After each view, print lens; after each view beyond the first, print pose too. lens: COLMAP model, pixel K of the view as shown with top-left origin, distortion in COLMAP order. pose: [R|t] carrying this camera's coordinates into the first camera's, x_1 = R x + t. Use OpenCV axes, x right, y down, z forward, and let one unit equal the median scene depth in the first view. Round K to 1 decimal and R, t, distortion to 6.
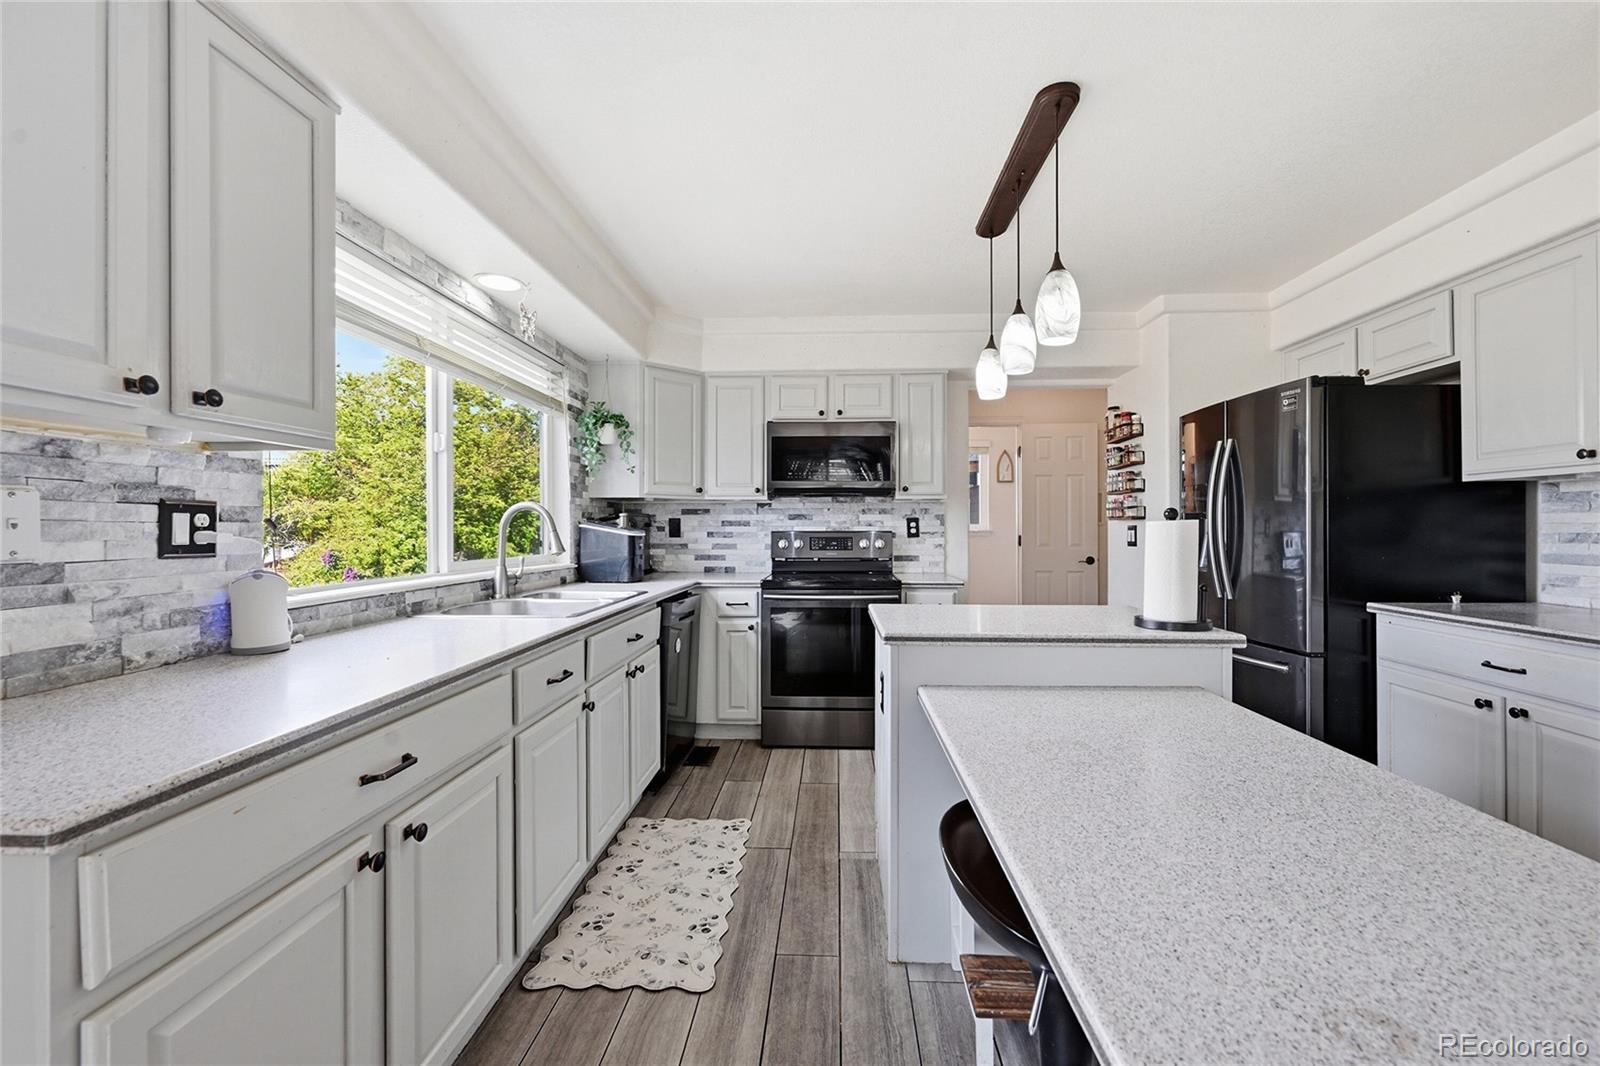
lens RADIAL K [[636.2, 0, 788.7], [0, 636.2, 526.3], [0, 0, 1]] dist [0.002566, -0.000056]
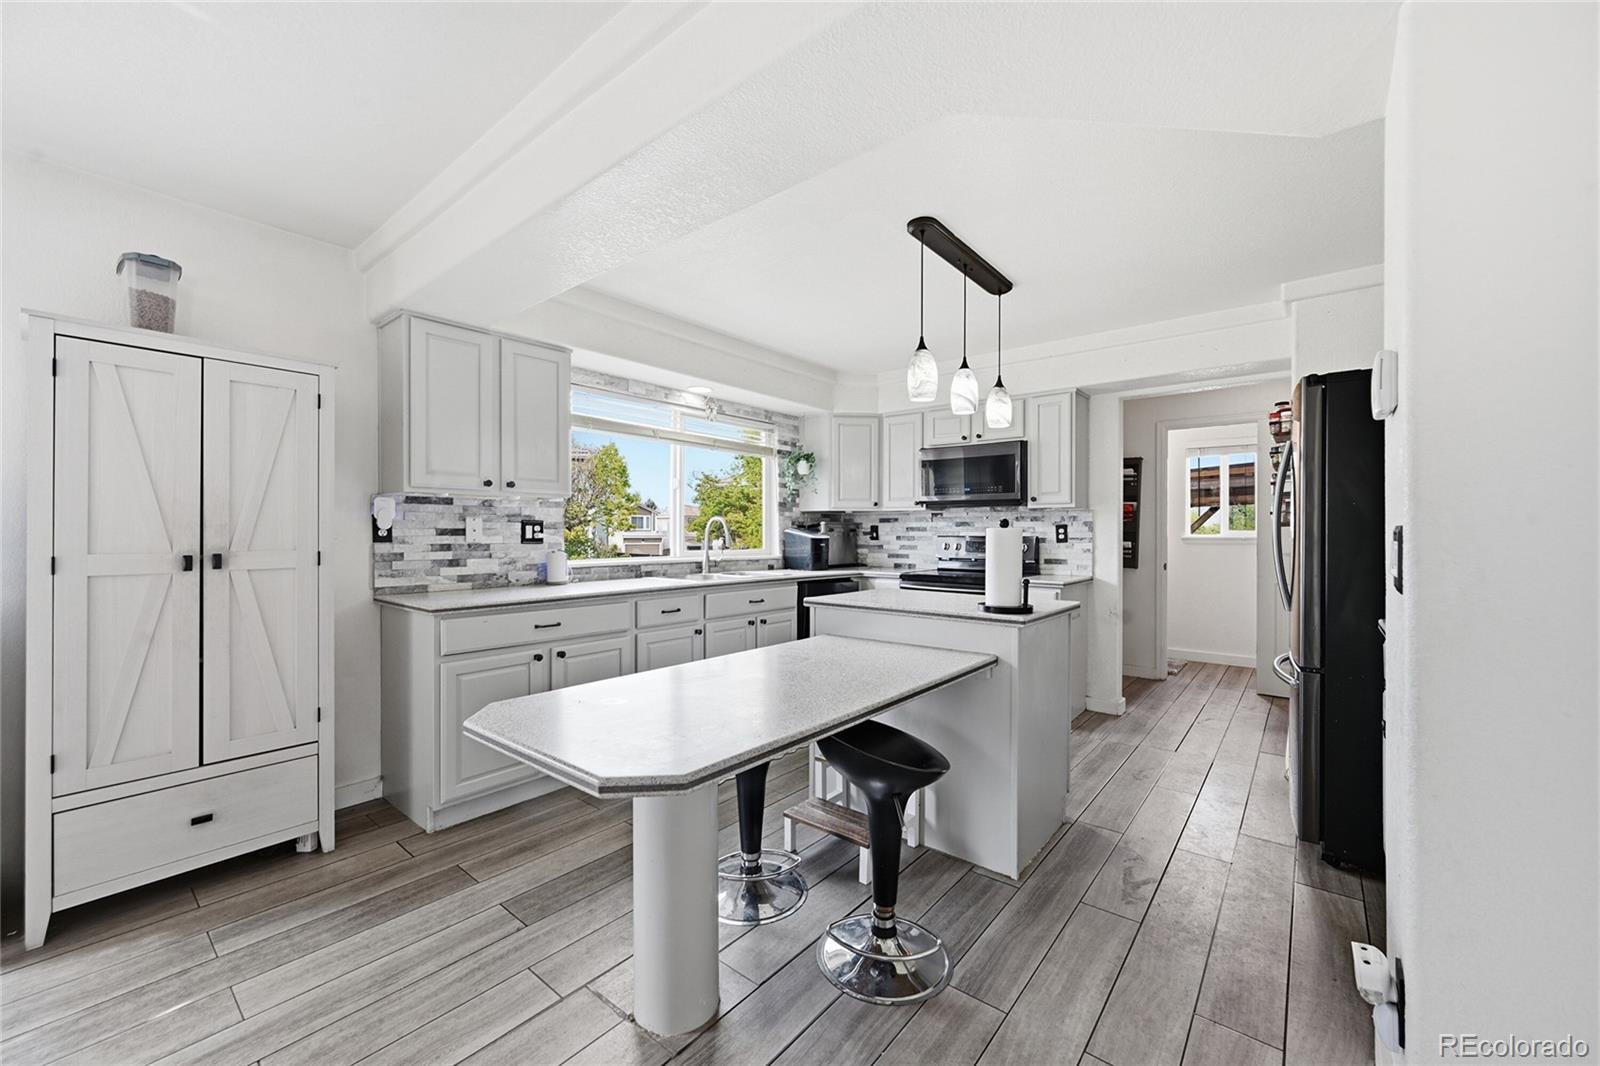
lens RADIAL K [[636.2, 0, 820.9], [0, 636.2, 527.3], [0, 0, 1]] dist [0.002566, -0.000056]
pose [[0.817374, 0.000681, -0.576107, 0.597242], [-0.003657, 0.999985, -0.004005, -0.003315], [0.576095, 0.005380, 0.817365, -0.161077]]
